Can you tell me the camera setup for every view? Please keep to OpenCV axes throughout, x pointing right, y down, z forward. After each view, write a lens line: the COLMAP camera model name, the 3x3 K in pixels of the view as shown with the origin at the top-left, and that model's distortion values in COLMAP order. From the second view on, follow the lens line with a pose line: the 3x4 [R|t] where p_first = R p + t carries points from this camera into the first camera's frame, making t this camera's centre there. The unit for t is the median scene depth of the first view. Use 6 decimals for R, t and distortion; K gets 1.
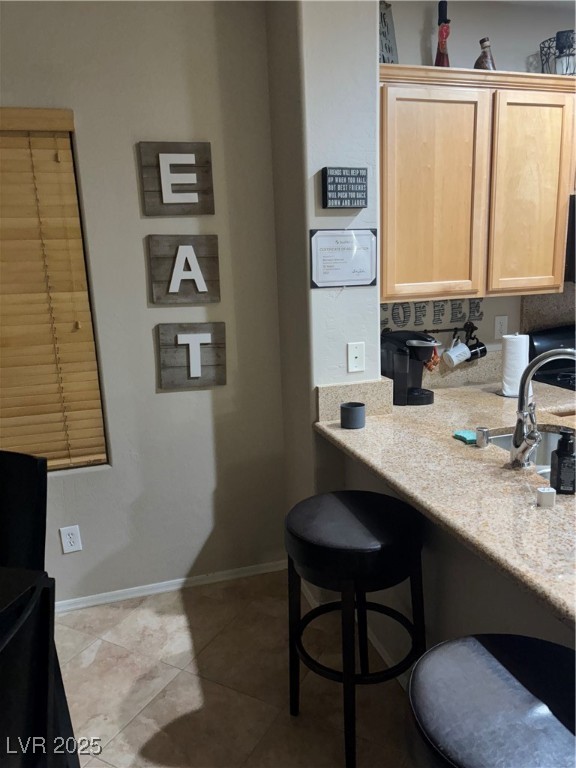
lens RADIAL K [[583.7, 0, 286.8], [0, 583.7, 387.5], [0, 0, 1]] dist [0.022296, 0.013995]
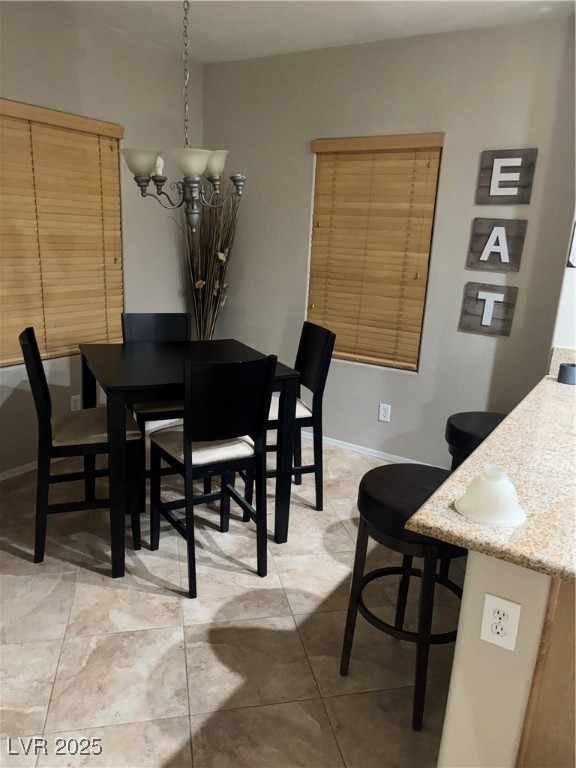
lens RADIAL K [[583.7, 0, 288.6], [0, 583.7, 381.0], [0, 0, 1]] dist [0.022296, 0.013995]
pose [[0.649161, 0.253425, -0.717193, 0.566913], [-0.228094, 0.964333, 0.134296, 0.029459], [0.725646, 0.076408, 0.683812, -0.249909]]
